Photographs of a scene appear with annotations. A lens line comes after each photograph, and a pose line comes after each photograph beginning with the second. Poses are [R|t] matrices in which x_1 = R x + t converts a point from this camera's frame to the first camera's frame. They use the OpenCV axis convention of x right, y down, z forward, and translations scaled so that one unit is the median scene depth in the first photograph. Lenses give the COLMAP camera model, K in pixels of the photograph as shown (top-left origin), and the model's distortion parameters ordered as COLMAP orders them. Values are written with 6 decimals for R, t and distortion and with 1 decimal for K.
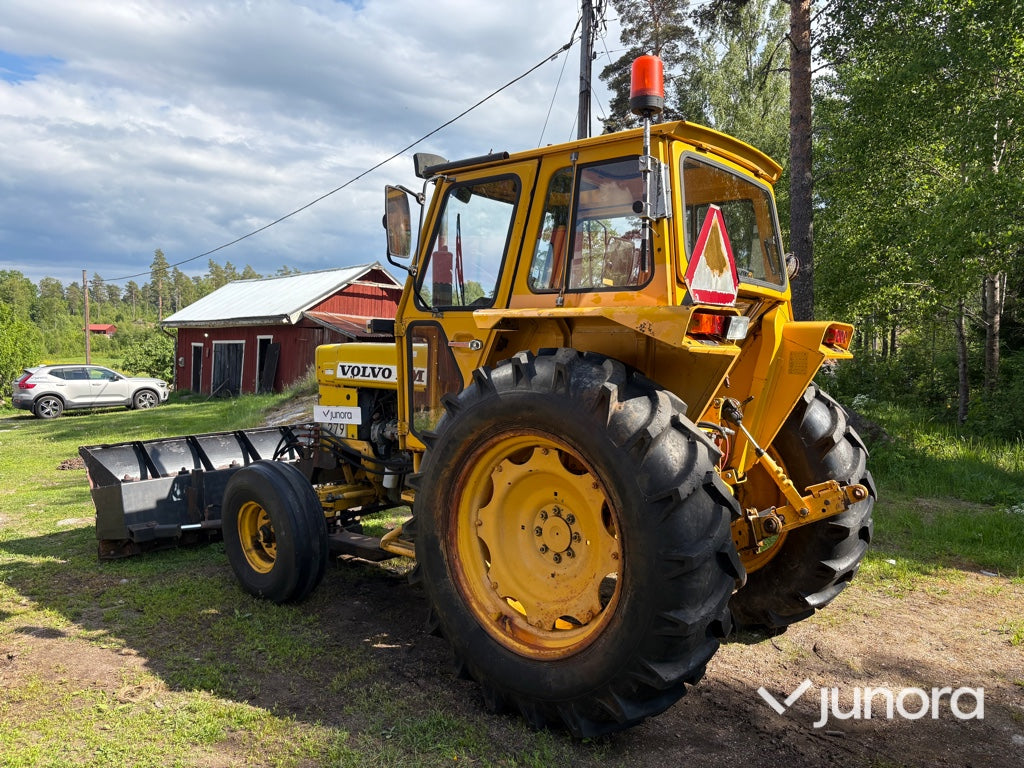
lens RADIAL K [[768.6, 0, 507.6], [0, 768.6, 383.8], [0, 0, 1]] dist [0.075274, -0.085211]
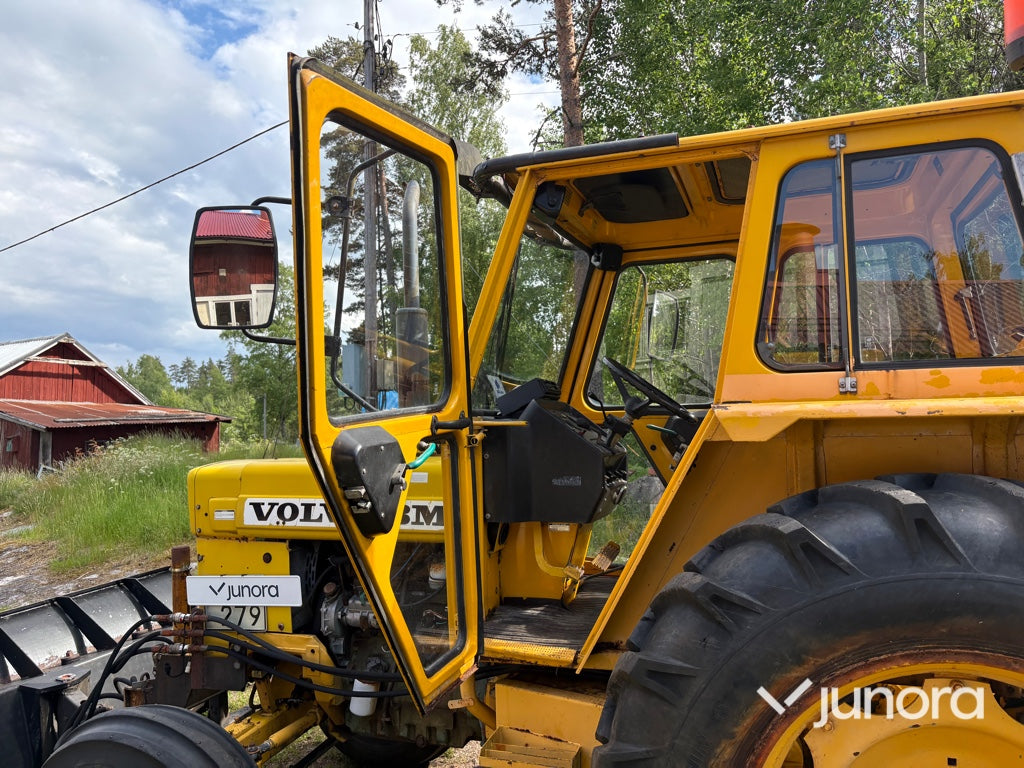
lens RADIAL K [[774.9, 0, 509.2], [0, 774.9, 378.5], [0, 0, 1]] dist [0.049299, -0.062568]
pose [[0.924520, -0.023400, 0.380414, -0.313193], [0.061383, 0.994225, -0.088023, -0.064320], [-0.376158, 0.104730, 0.920618, 0.472731]]
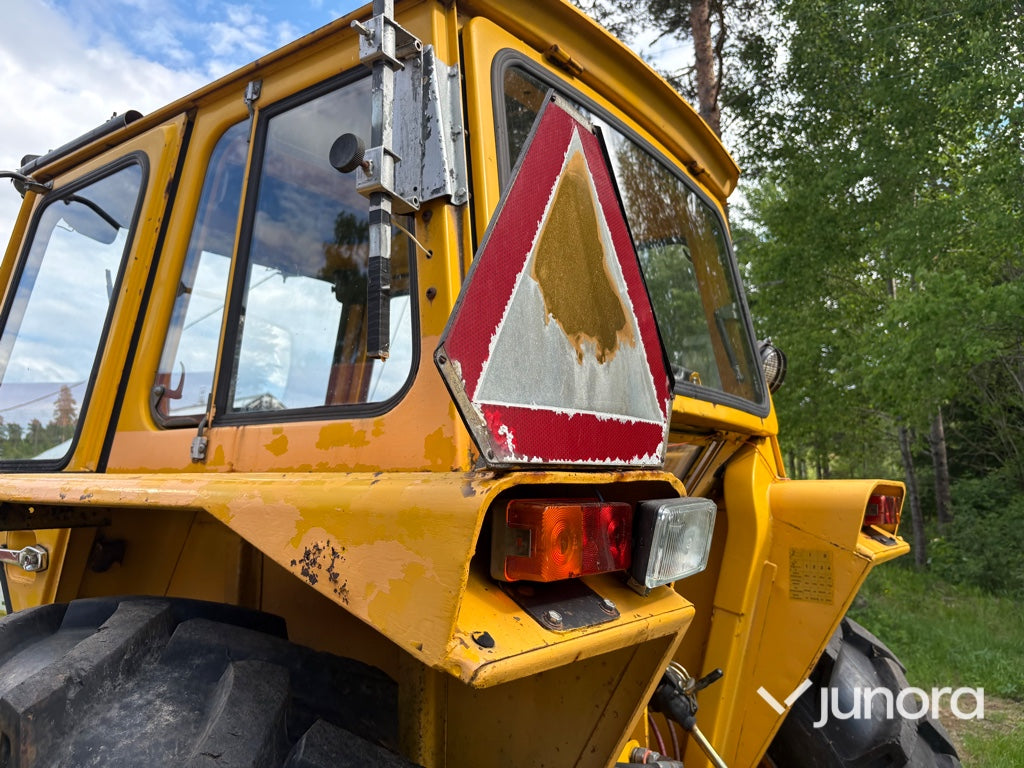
lens RADIAL K [[774.9, 0, 509.2], [0, 774.9, 378.5], [0, 0, 1]] dist [0.049299, -0.062568]
pose [[0.995913, -0.011708, 0.089554, 0.151095], [0.027024, 0.984763, -0.171788, -0.060471], [-0.086179, 0.173506, 0.981055, 0.513385]]
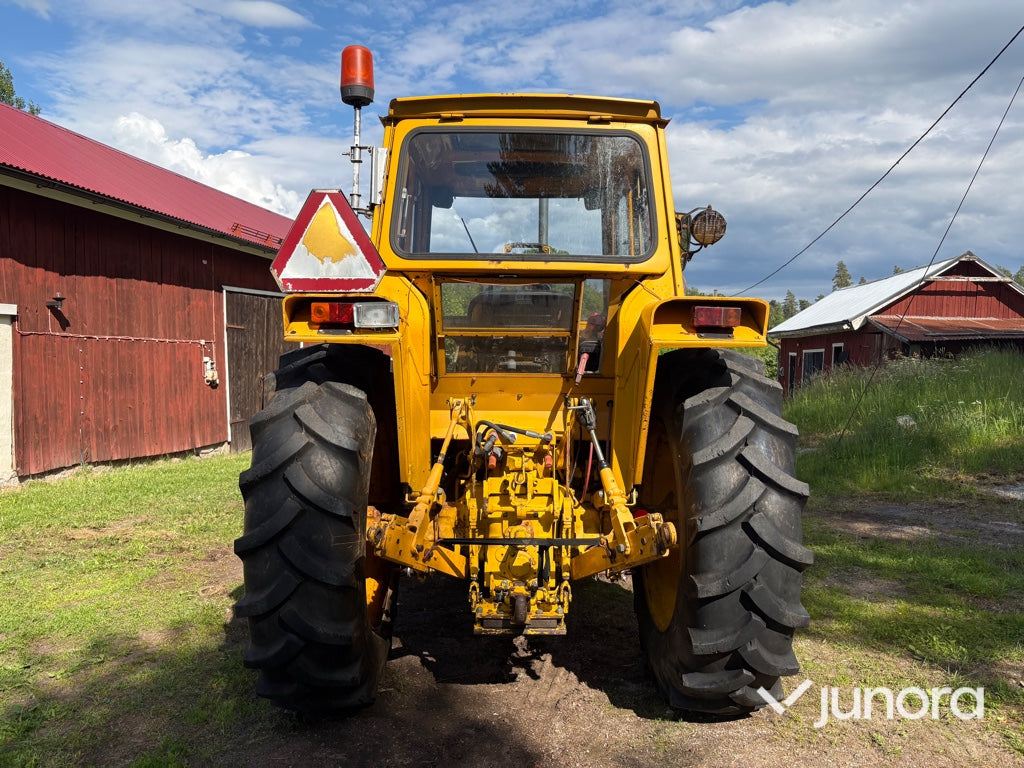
lens RADIAL K [[774.9, 0, 509.2], [0, 774.9, 378.5], [0, 0, 1]] dist [0.049299, -0.062568]
pose [[0.666275, 0.005921, -0.745683, 0.790756], [-0.022231, 0.999682, -0.011926, 0.008093], [0.745375, 0.024524, 0.666194, 0.365271]]
